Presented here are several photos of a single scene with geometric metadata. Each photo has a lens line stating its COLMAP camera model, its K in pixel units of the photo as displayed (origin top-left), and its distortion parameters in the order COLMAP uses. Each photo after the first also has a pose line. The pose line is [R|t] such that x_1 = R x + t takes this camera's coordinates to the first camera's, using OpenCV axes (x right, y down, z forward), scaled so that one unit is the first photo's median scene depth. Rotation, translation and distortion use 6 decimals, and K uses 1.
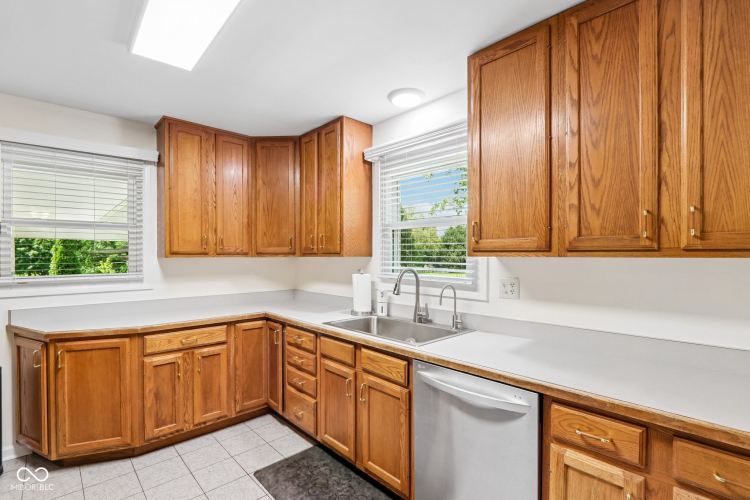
lens RADIAL K [[349.0, 0, 373.5], [0, 349.0, 254.3], [0, 0, 1]] dist [-0.014732, 0.002215]
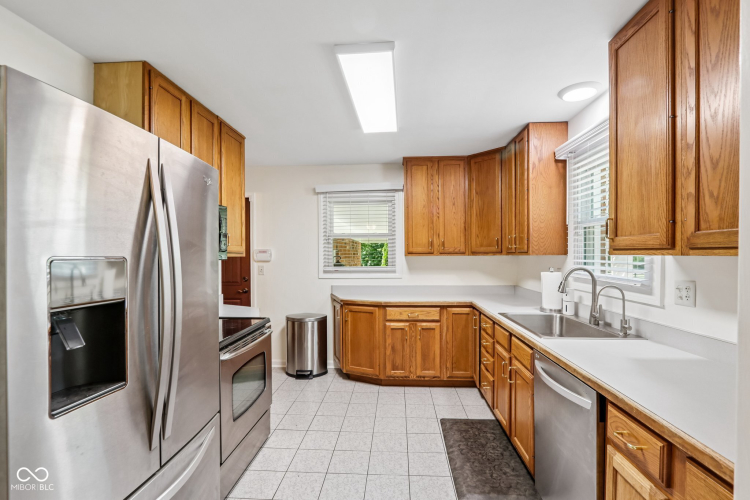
lens RADIAL K [[349.0, 0, 378.0], [0, 349.0, 253.7], [0, 0, 1]] dist [-0.014732, 0.002215]
pose [[0.690866, -0.004983, -0.722966, 0.408473], [0.007393, 0.999973, 0.000173, -0.001617], [0.722945, -0.005464, 0.690884, -0.079189]]
